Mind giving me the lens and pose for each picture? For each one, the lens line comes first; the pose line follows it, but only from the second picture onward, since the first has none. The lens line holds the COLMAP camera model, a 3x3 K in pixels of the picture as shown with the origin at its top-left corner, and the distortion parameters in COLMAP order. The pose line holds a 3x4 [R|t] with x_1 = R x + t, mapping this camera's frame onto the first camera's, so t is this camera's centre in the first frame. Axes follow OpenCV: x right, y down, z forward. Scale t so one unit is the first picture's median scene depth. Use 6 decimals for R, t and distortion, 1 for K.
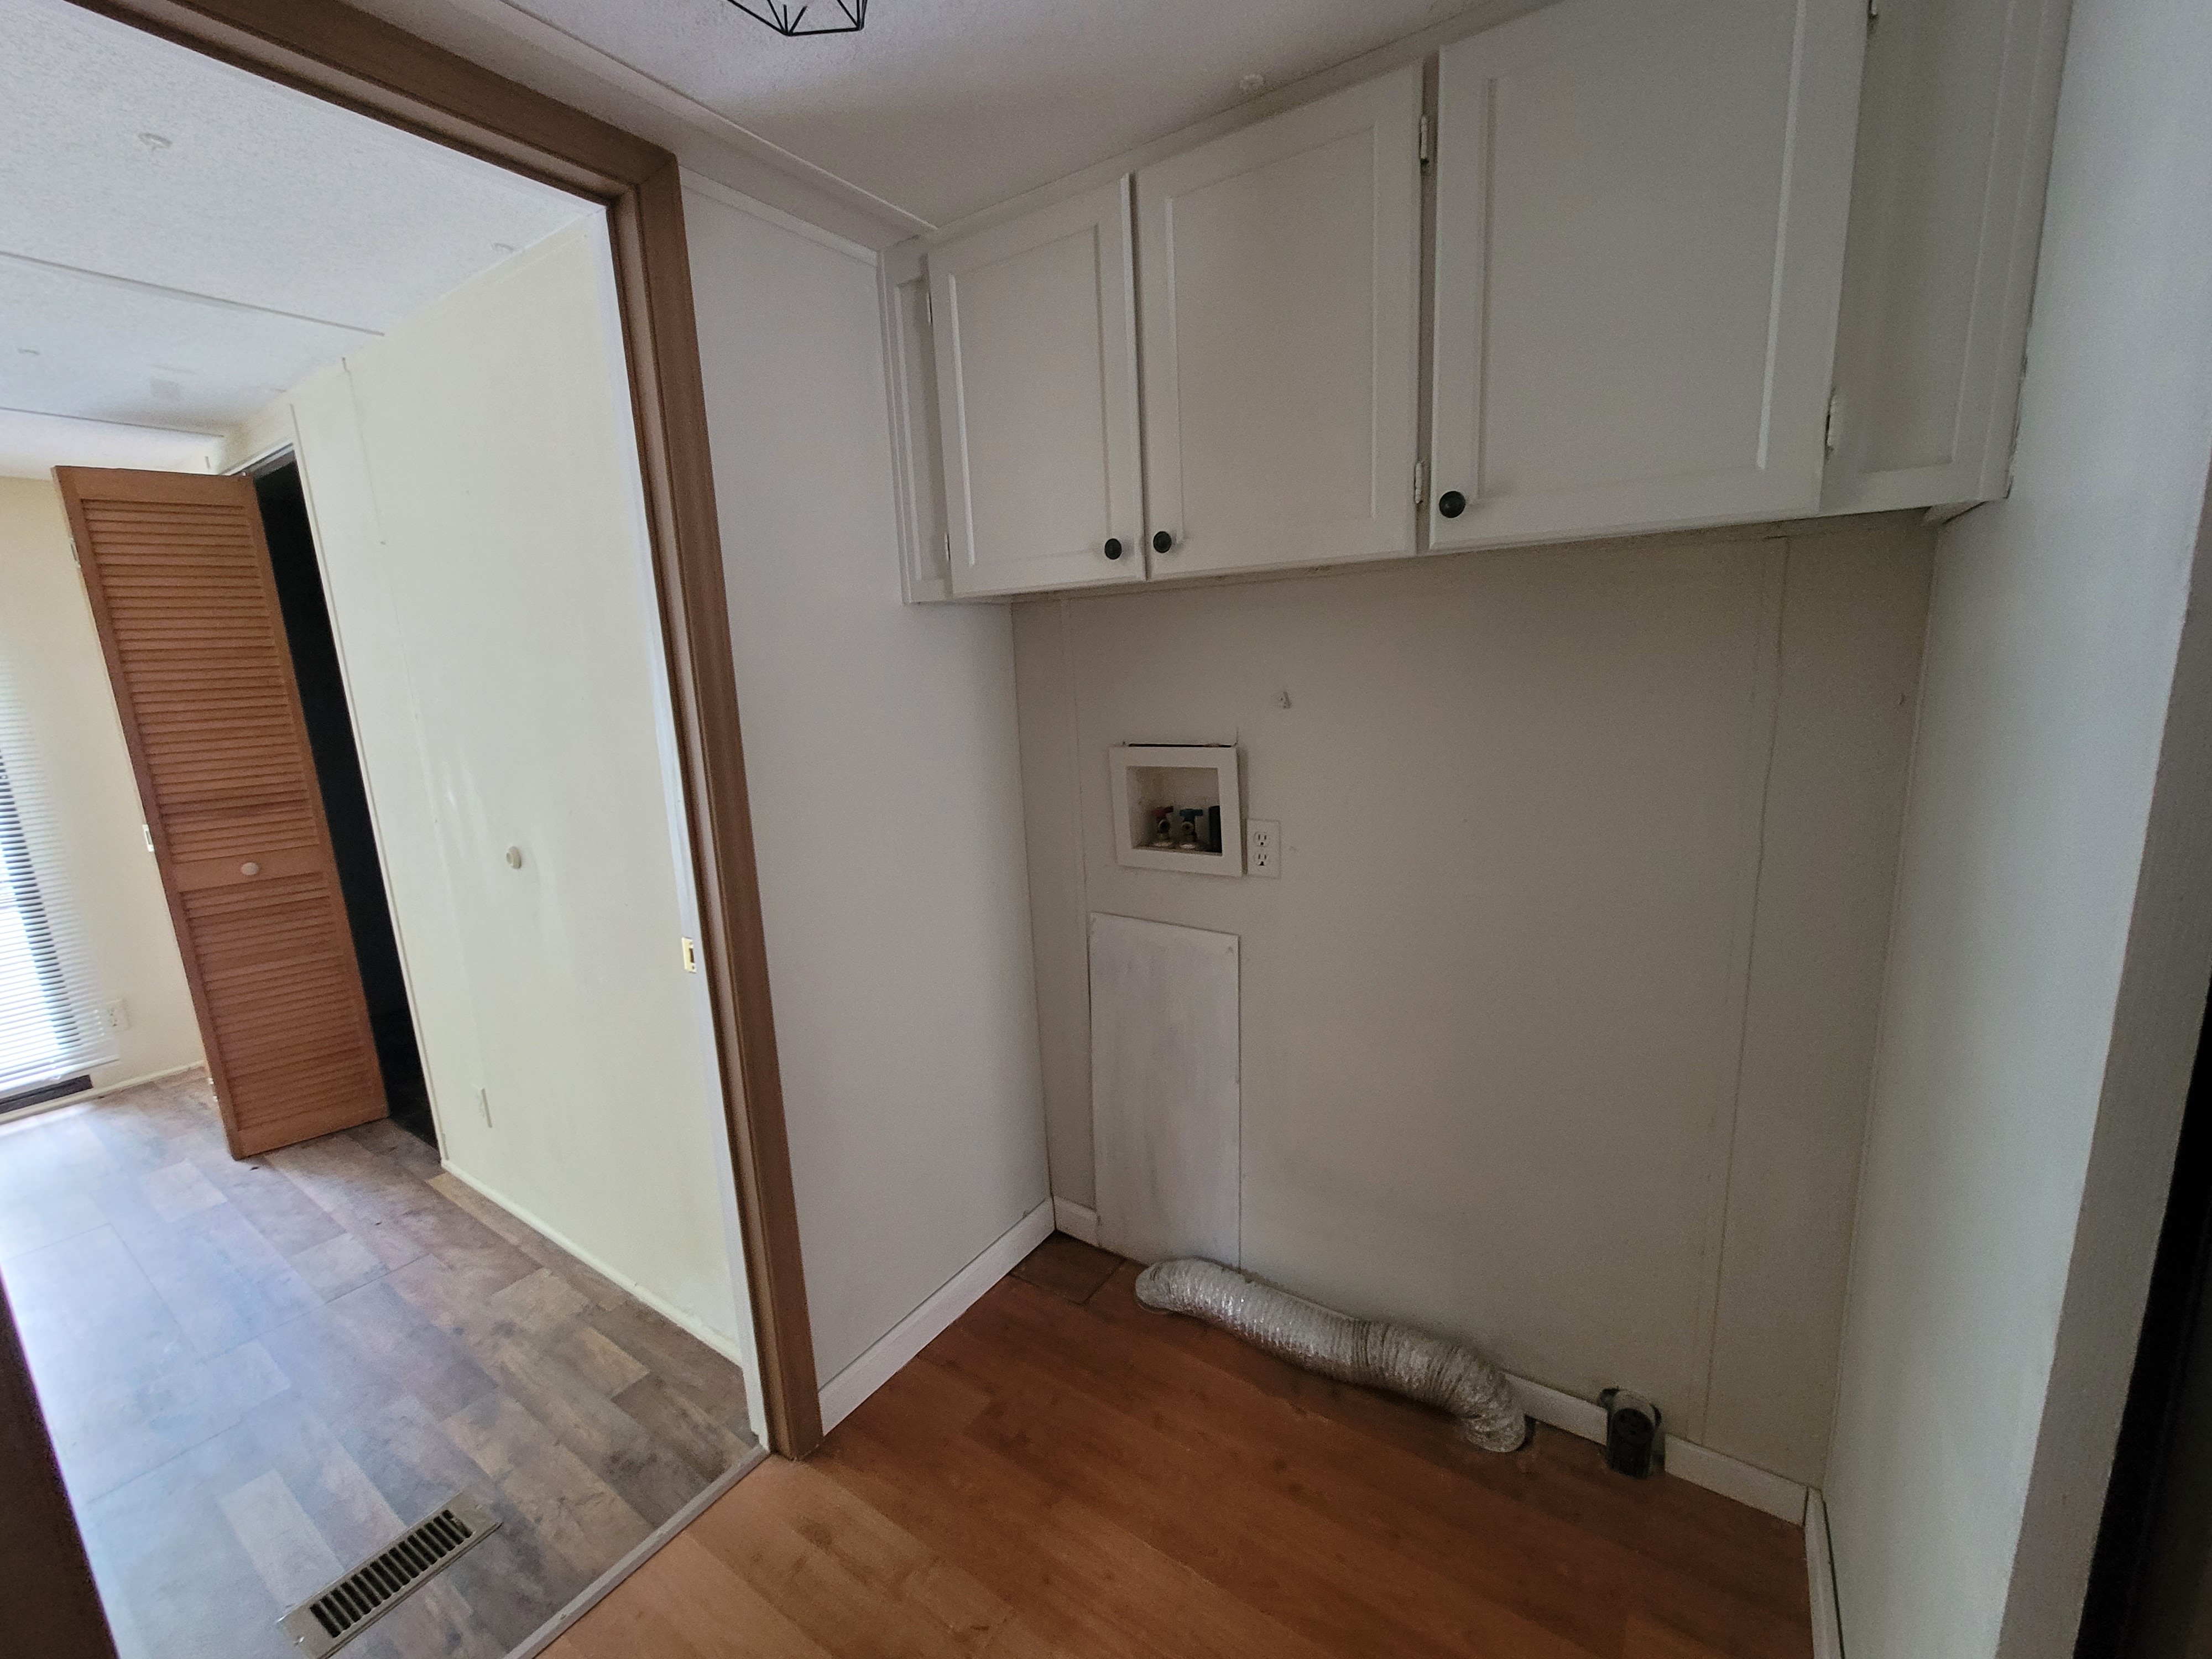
lens RADIAL K [[902.1, 0, 1111.3], [0, 902.1, 818.9], [0, 0, 1]] dist [-0.002627, 0.001018]
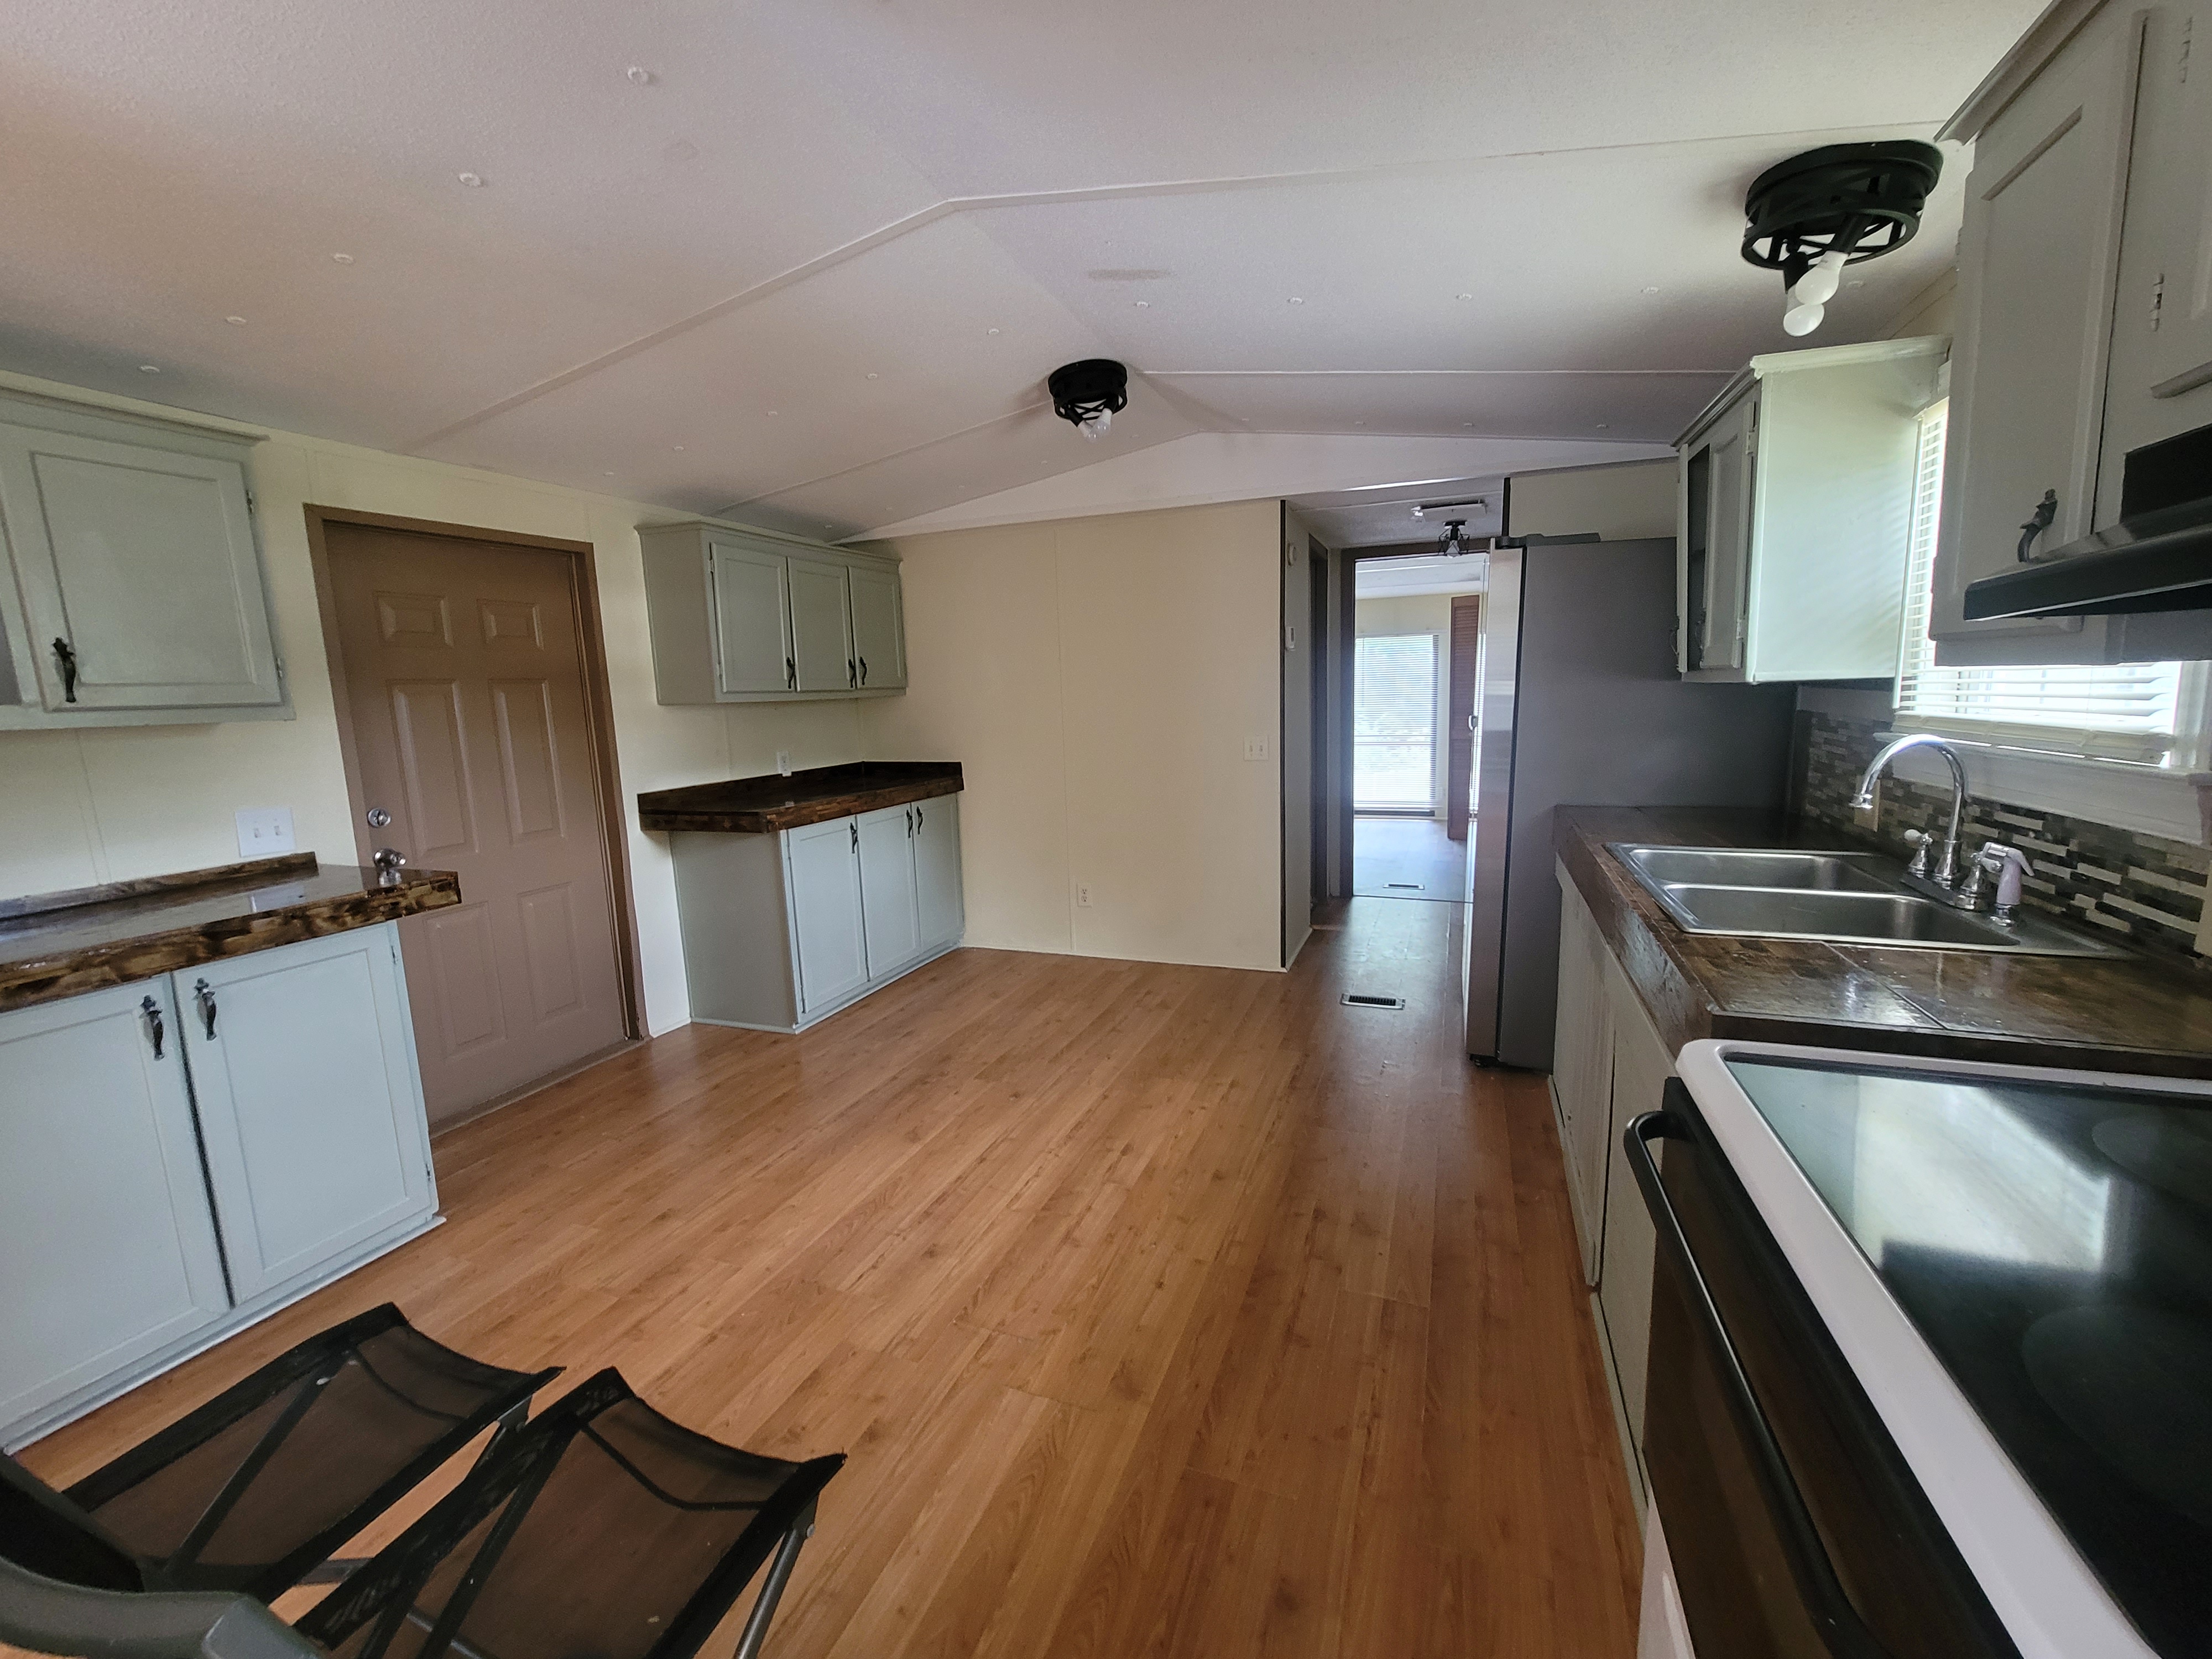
lens RADIAL K [[902.1, 0, 1112.5], [0, 902.1, 817.4], [0, 0, 1]] dist [-0.002627, 0.001018]
pose [[0.221736, 0.174946, -0.959285, 2.078680], [-0.152421, 0.977900, 0.143109, 0.108641], [0.963120, 0.114483, 0.243501, -0.979248]]
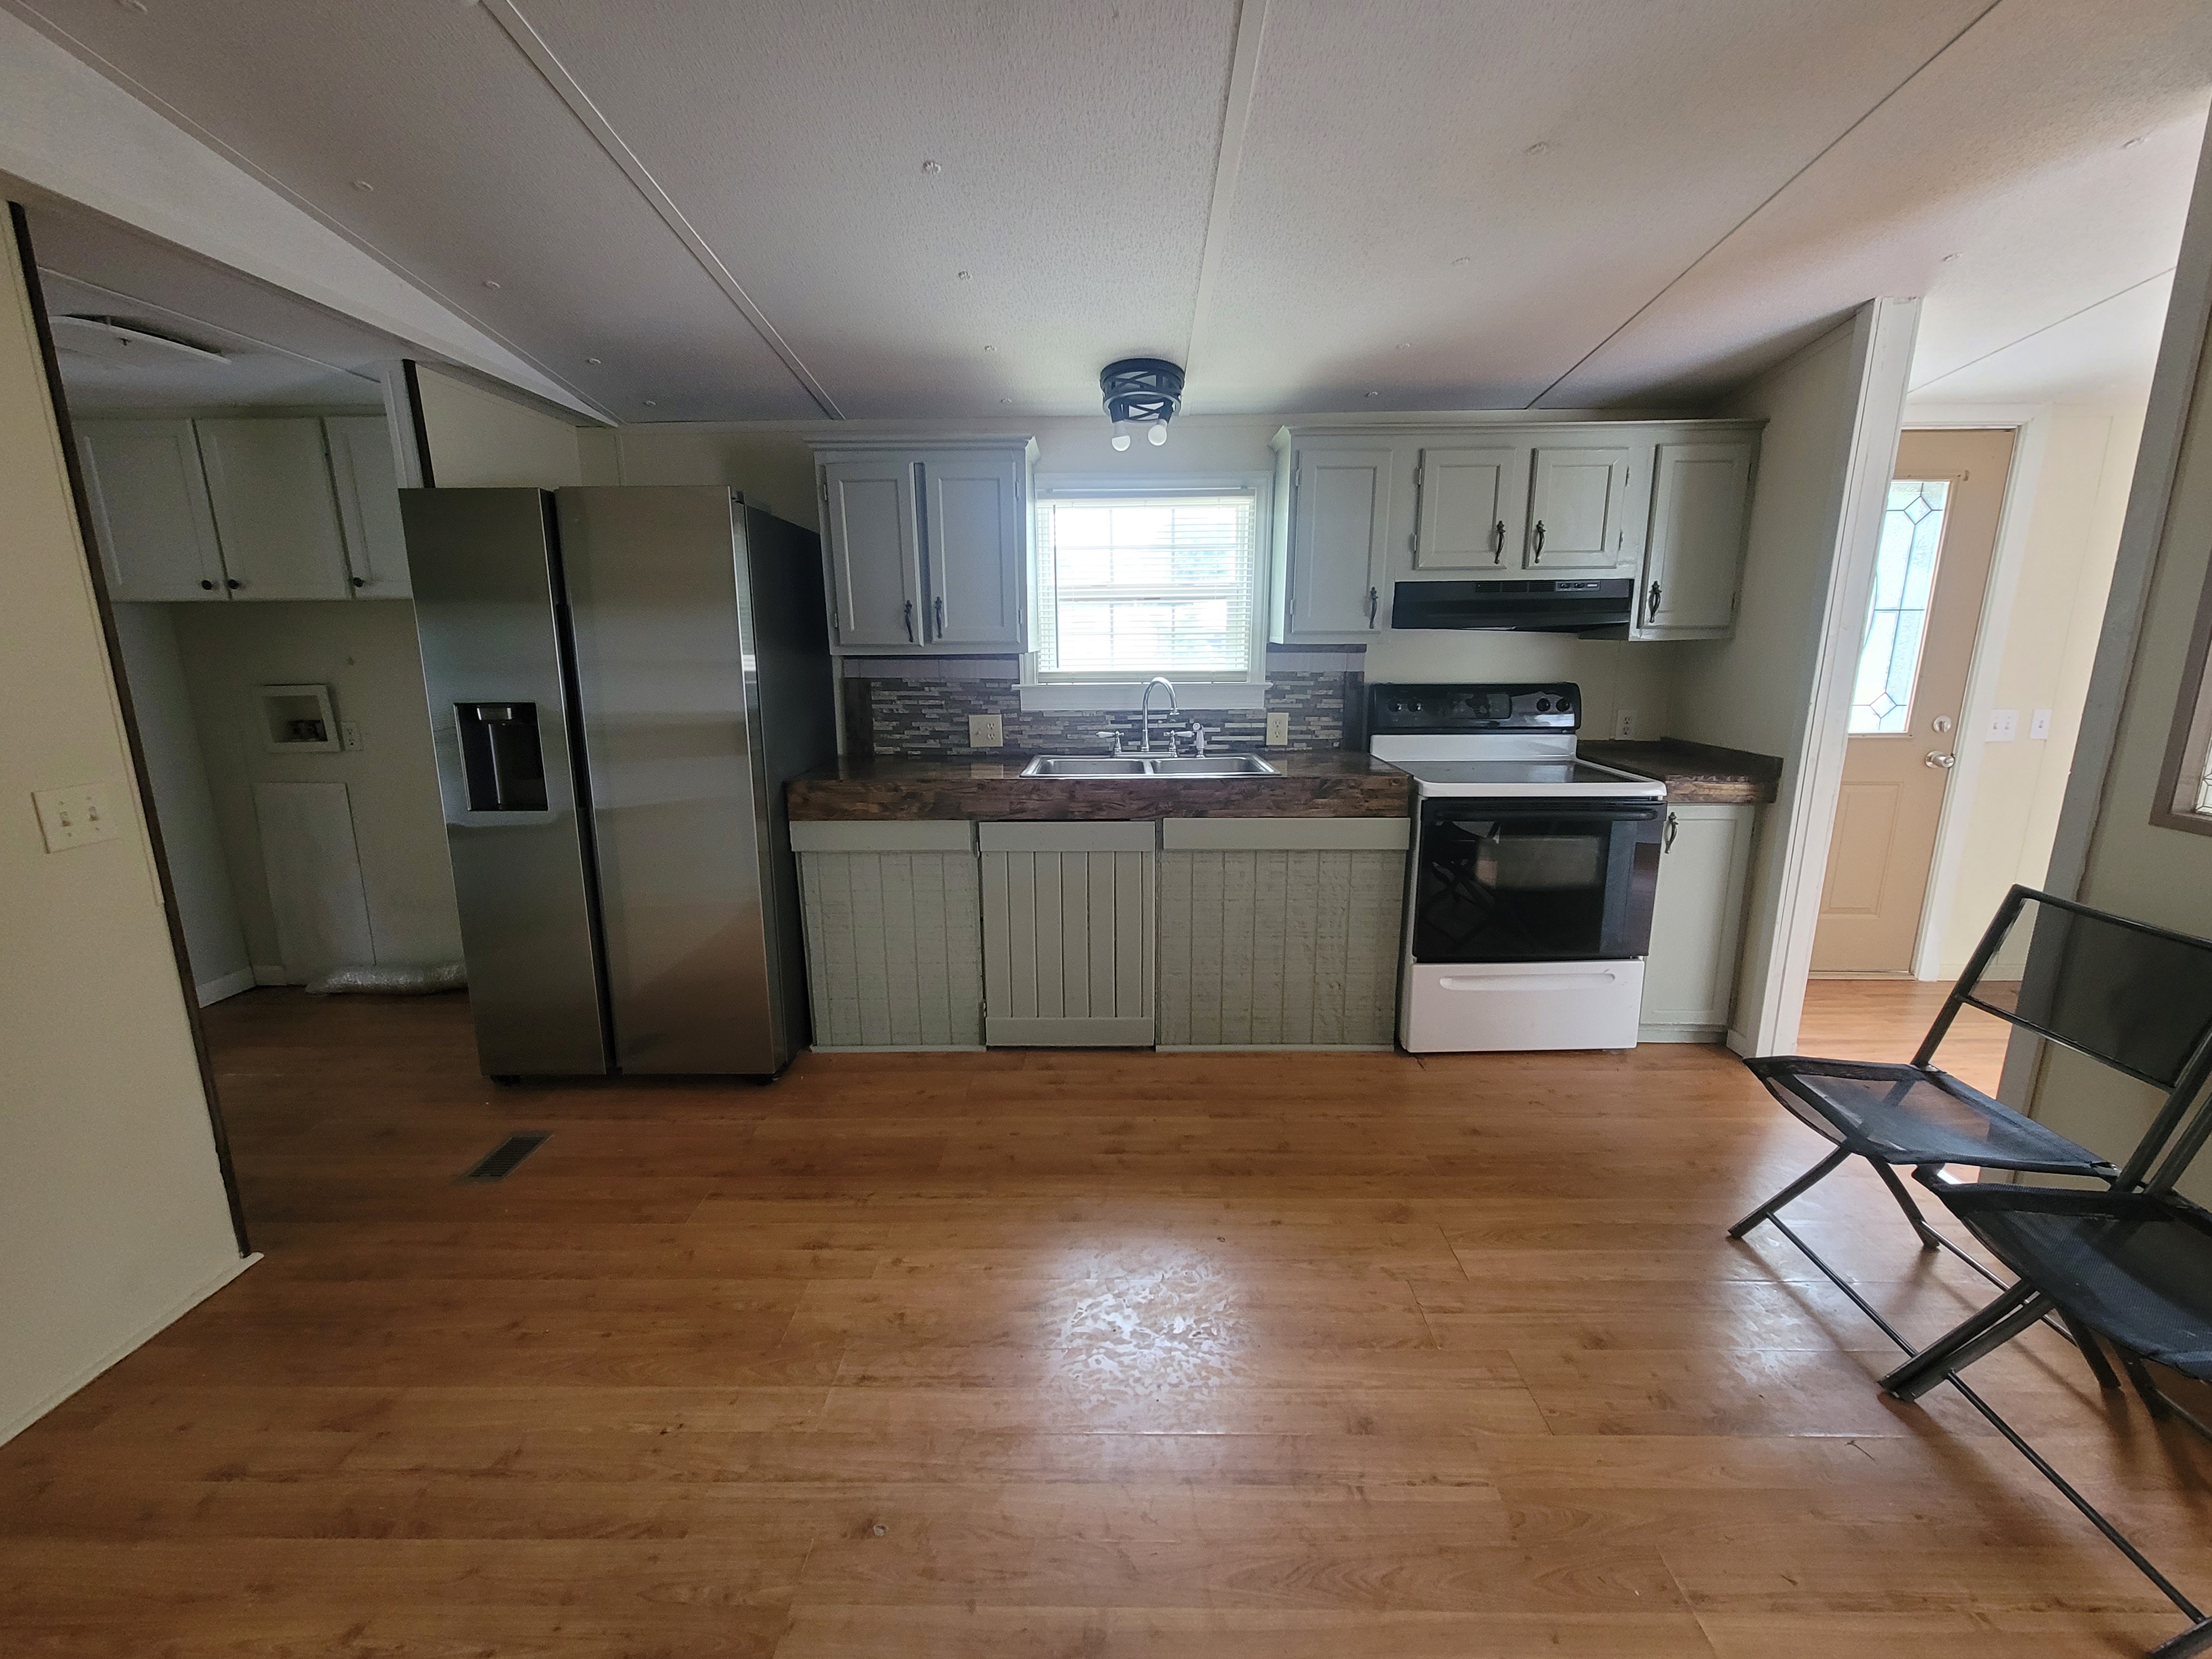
lens RADIAL K [[902.1, 0, 1111.3], [0, 902.1, 819.6], [0, 0, 1]] dist [-0.002627, 0.001018]
pose [[0.838153, -0.071388, 0.540743, 0.444598], [0.066423, 0.997378, 0.028716, 0.247742], [-0.541375, 0.011849, 0.840697, -1.432360]]
